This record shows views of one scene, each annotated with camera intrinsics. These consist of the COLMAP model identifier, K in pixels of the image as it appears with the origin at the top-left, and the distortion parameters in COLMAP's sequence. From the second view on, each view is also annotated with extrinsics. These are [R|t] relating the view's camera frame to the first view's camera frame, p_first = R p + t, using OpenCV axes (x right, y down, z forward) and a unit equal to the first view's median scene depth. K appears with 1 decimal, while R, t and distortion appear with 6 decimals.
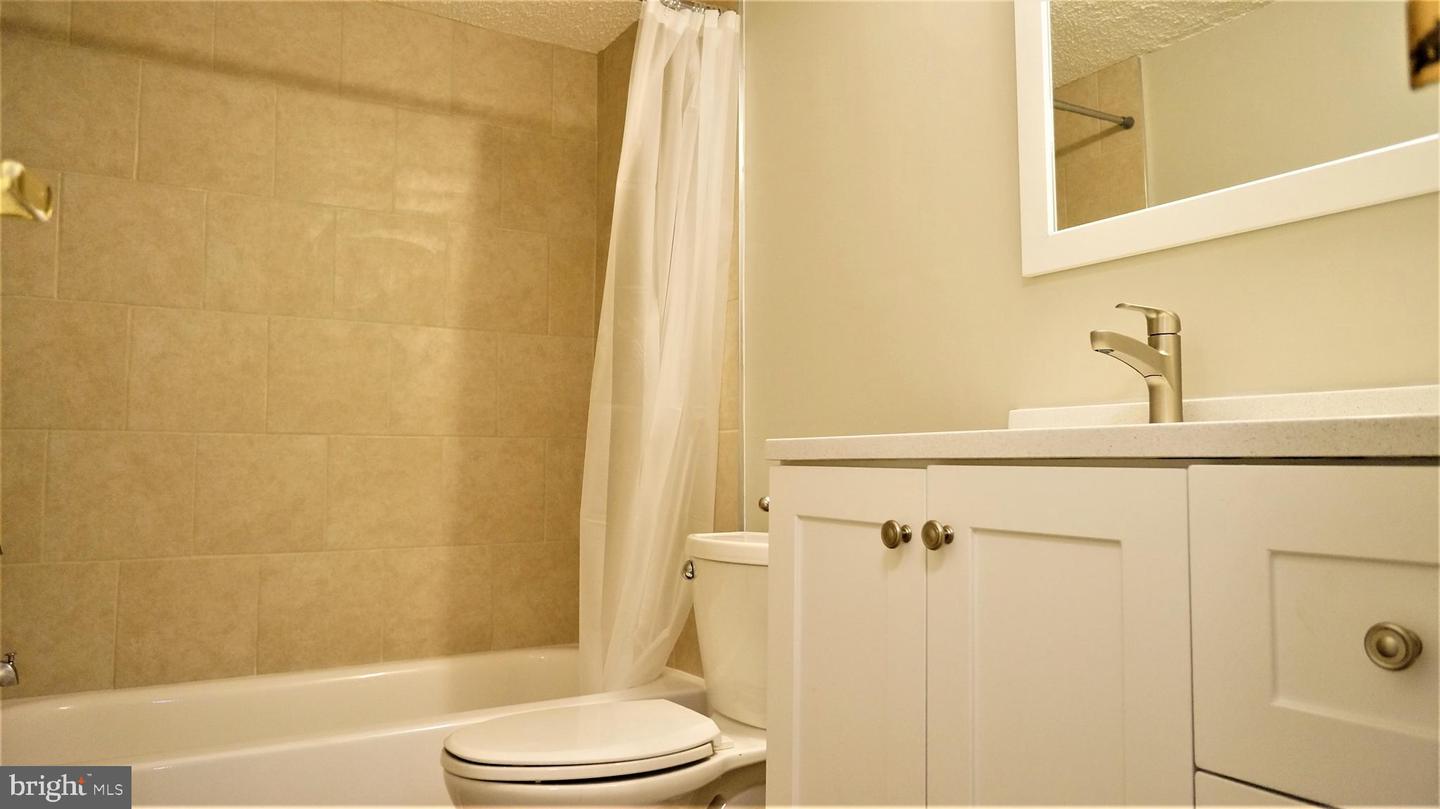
lens RADIAL K [[982.4, 0, 720.0], [0, 982.4, 404.5], [0, 0, 1]] dist [-0.002678, -0.000542]
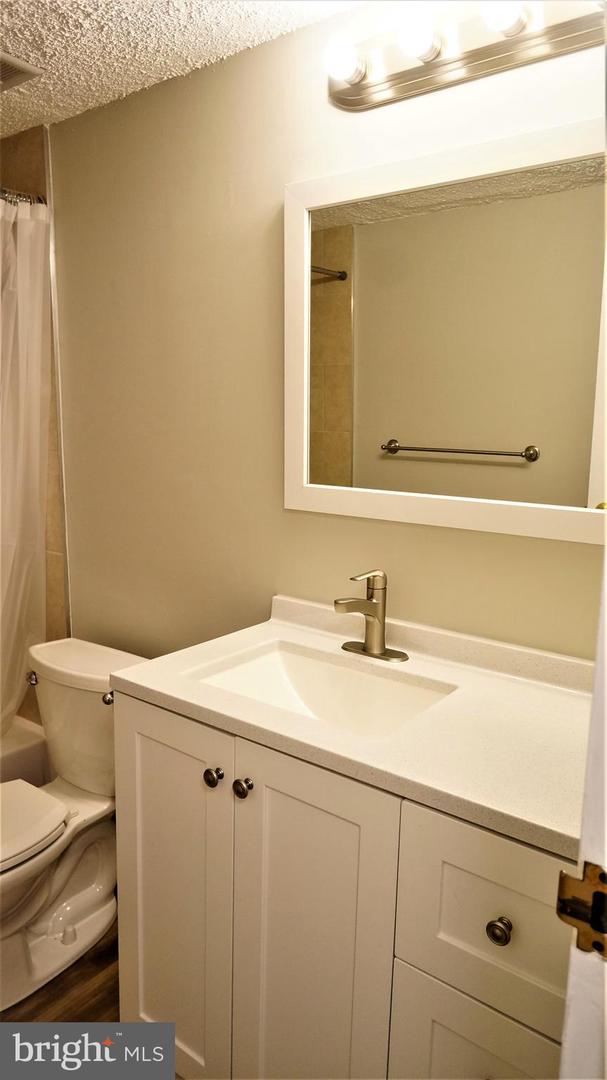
lens RADIAL K [[736.8, 0, 303.5], [0, 736.8, 540.0], [0, 0, 1]] dist [-0.002678, -0.000542]
pose [[0.929734, -0.053397, 0.364340, -0.039487], [-0.037512, 0.970548, 0.237968, -0.234620], [-0.366316, -0.234914, 0.900349, 0.012248]]
